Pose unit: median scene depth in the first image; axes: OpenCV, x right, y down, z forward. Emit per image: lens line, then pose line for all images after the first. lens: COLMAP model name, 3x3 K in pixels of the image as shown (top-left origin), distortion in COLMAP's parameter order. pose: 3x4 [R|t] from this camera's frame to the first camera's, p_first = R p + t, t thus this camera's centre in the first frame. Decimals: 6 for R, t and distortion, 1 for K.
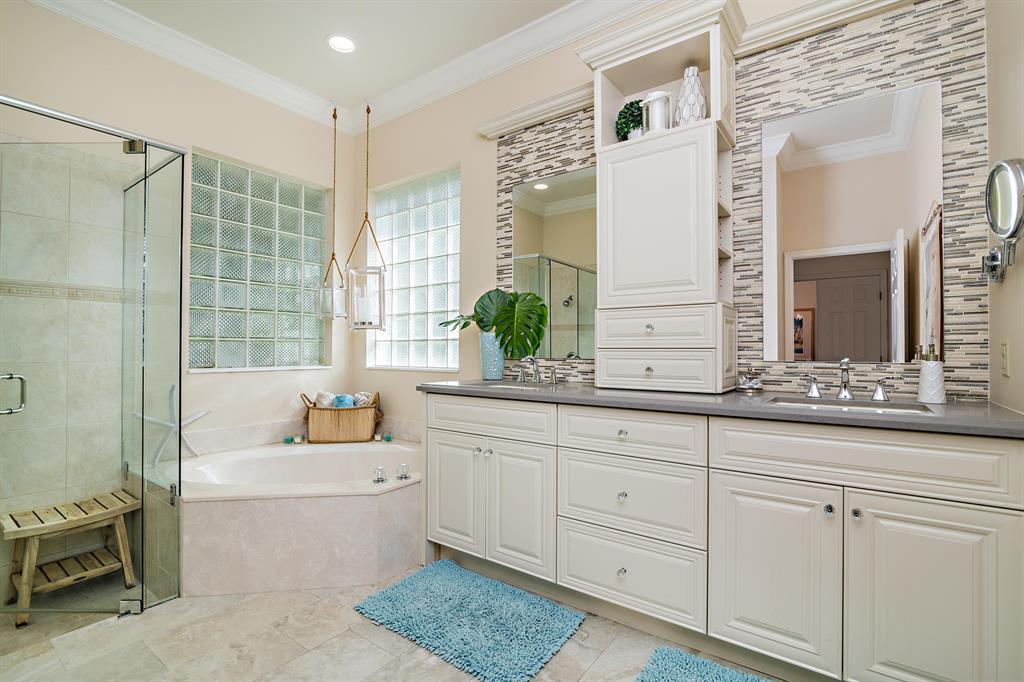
lens RADIAL K [[485.8, 0, 509.7], [0, 485.8, 339.5], [0, 0, 1]] dist [-0.010829, 0.000798]
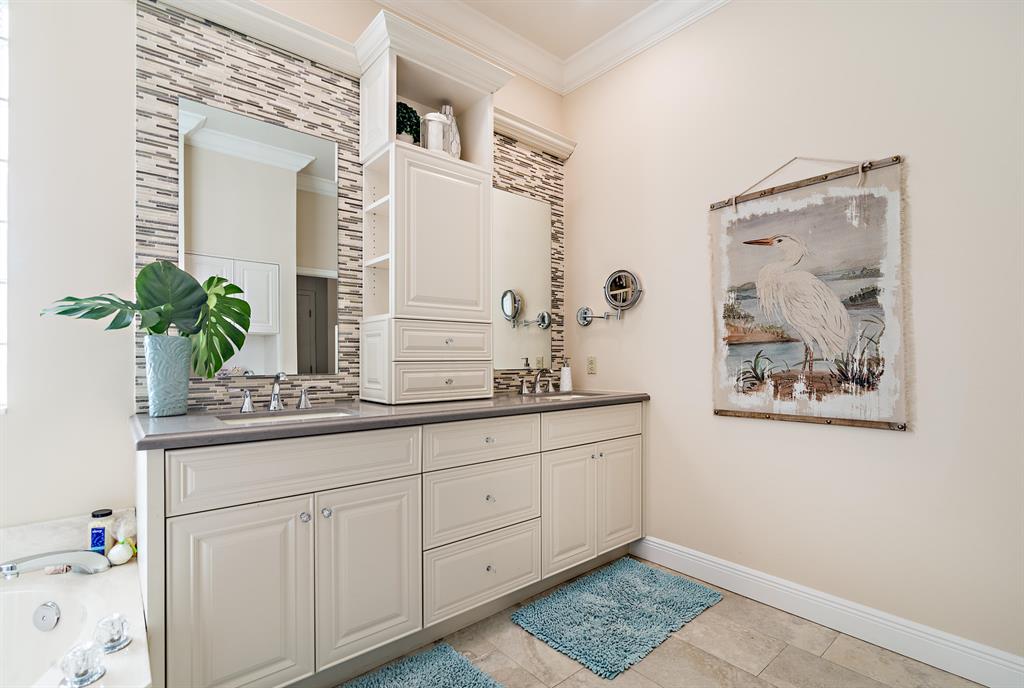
lens RADIAL K [[476.9, 0, 514.0], [0, 476.9, 361.5], [0, 0, 1]] dist [-0.000439, -0.000142]
pose [[0.220107, -0.001786, 0.975474, -0.522466], [-0.009288, 0.999949, 0.003926, 0.012202], [-0.975432, -0.009924, 0.220079, 0.484926]]
